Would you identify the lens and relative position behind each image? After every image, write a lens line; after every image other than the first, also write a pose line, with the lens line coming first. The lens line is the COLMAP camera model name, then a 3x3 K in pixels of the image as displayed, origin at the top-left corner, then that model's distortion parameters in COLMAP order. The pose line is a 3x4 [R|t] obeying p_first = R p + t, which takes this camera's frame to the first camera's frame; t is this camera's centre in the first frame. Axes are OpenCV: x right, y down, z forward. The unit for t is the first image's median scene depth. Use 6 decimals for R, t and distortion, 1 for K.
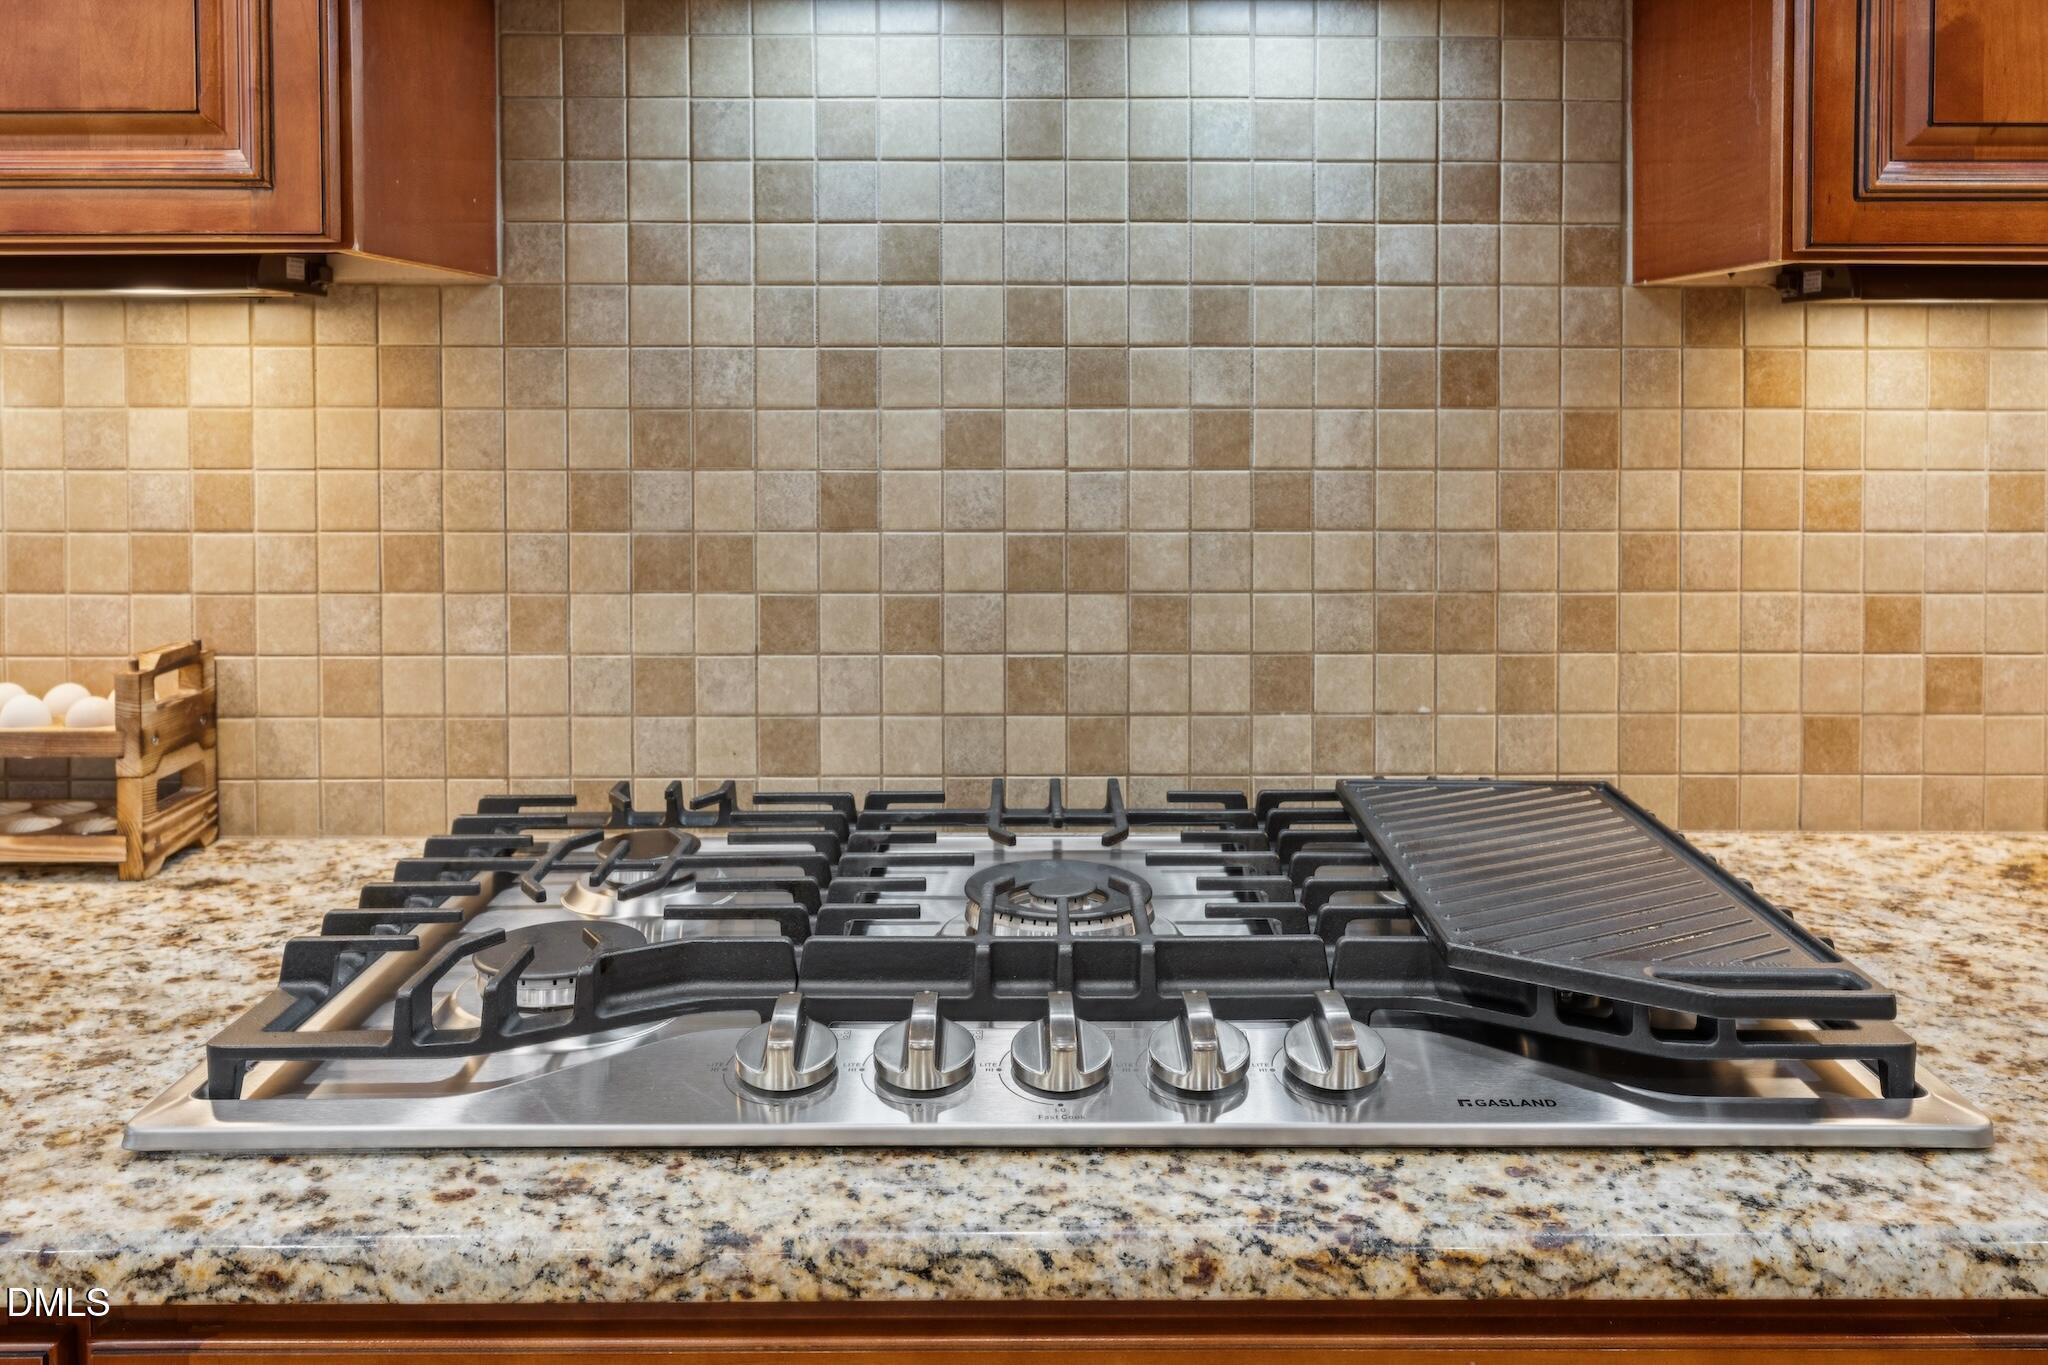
lens RADIAL K [[1726.3, 0, 1024.0], [0, 1726.3, 682.5], [0, 0, 1]] dist [-0.005061, -0.002154]
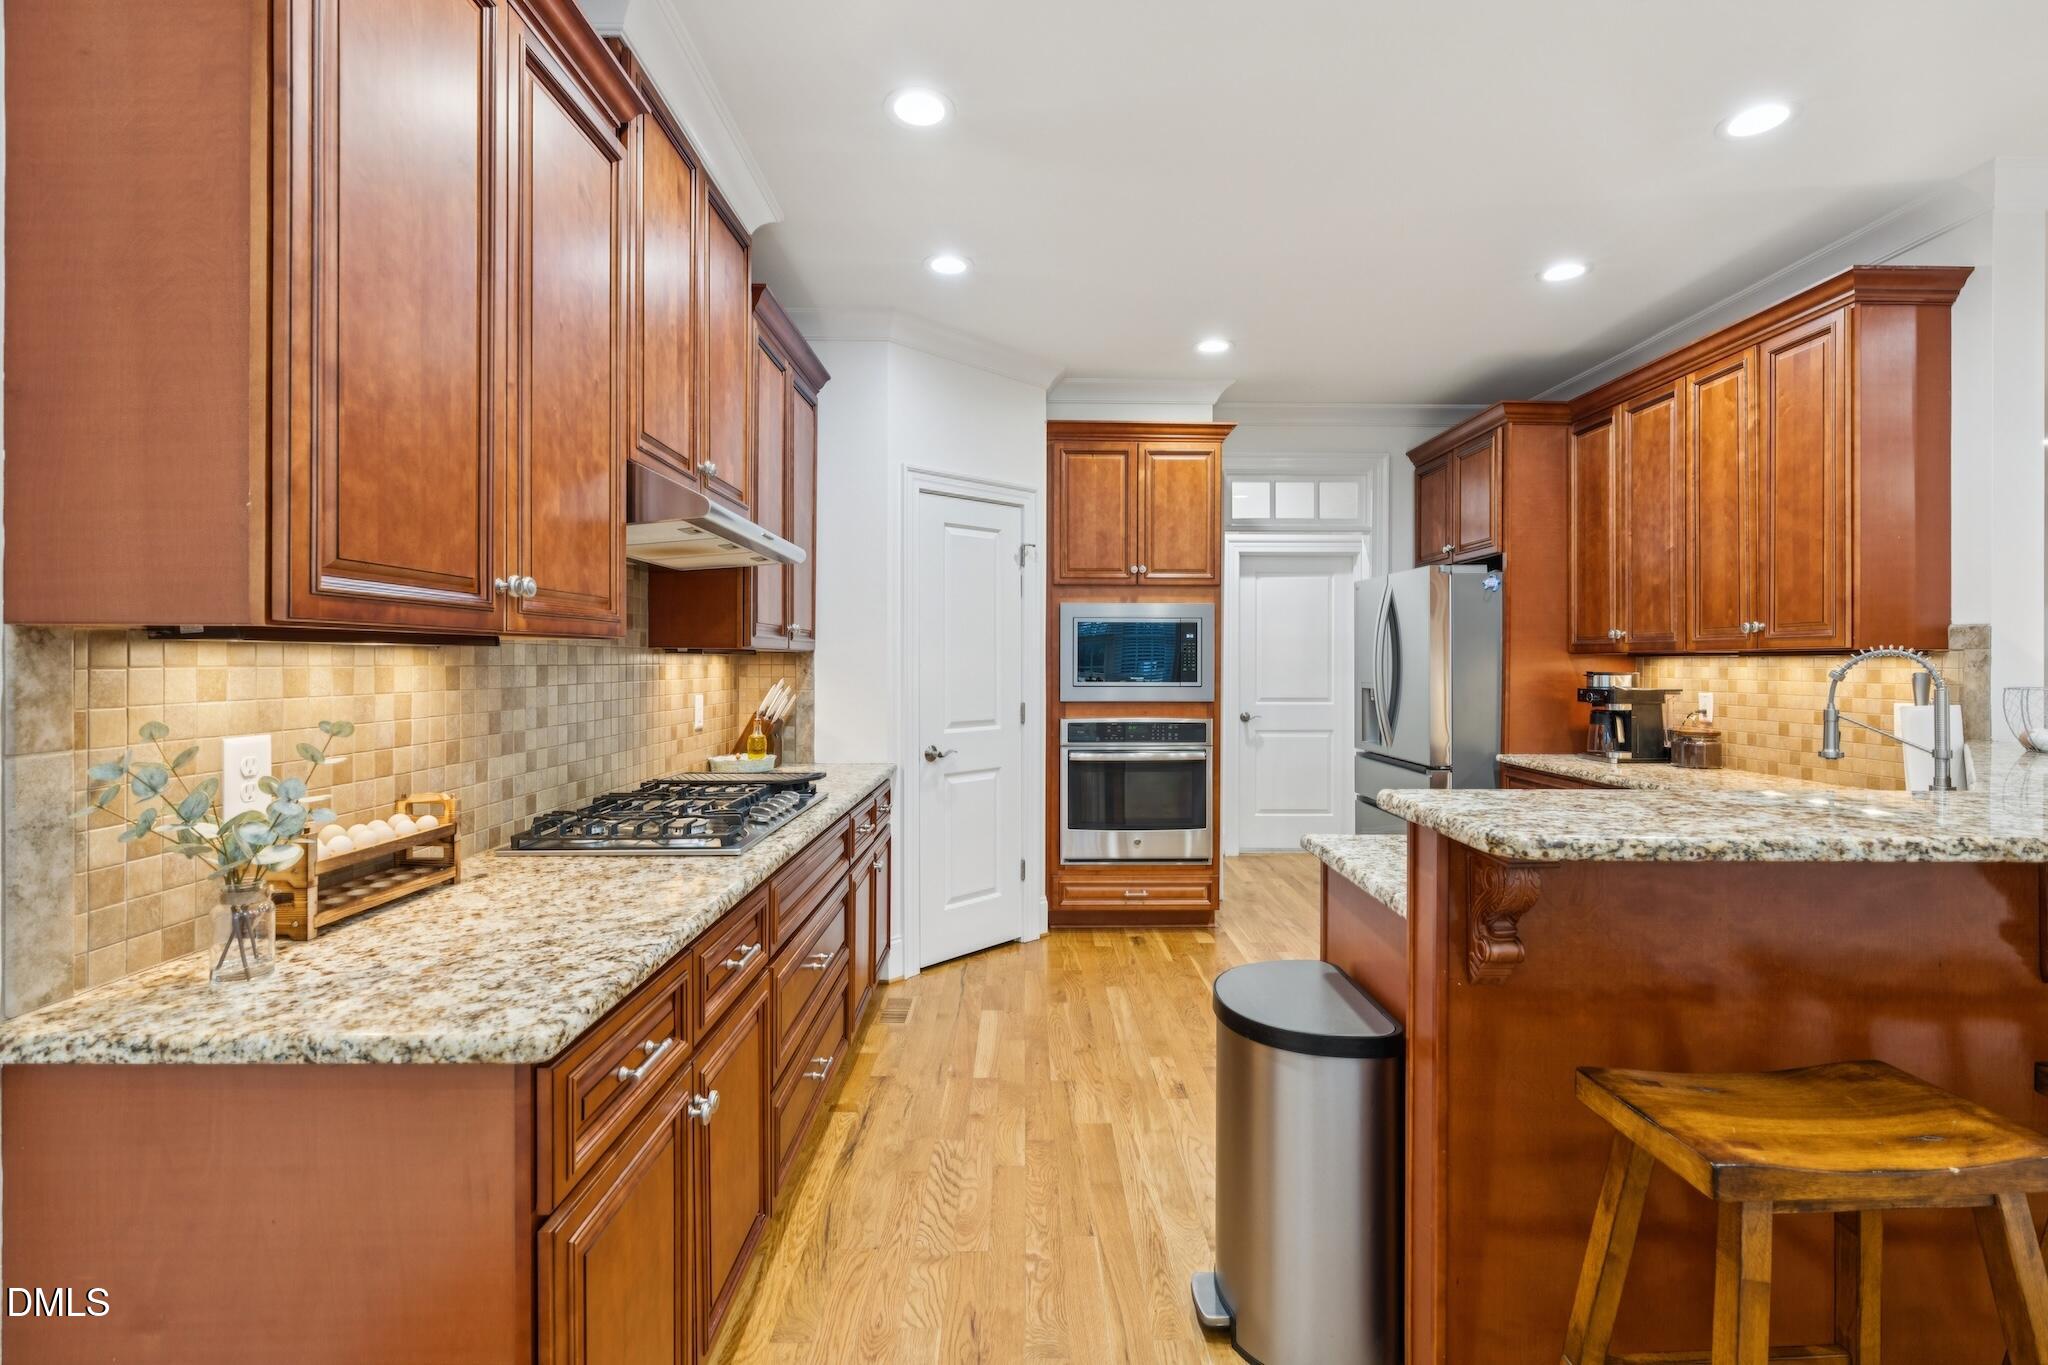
lens RADIAL K [[922.8, 0, 1025.6], [0, 922.8, 685.1], [0, 0, 1]] dist [-0.000501, 0.002056]
pose [[-0.021139, -0.022694, 0.999519, -1.701249], [0.163188, 0.986256, 0.025844, -0.065654], [-0.986368, 0.163656, -0.017146, 0.199044]]
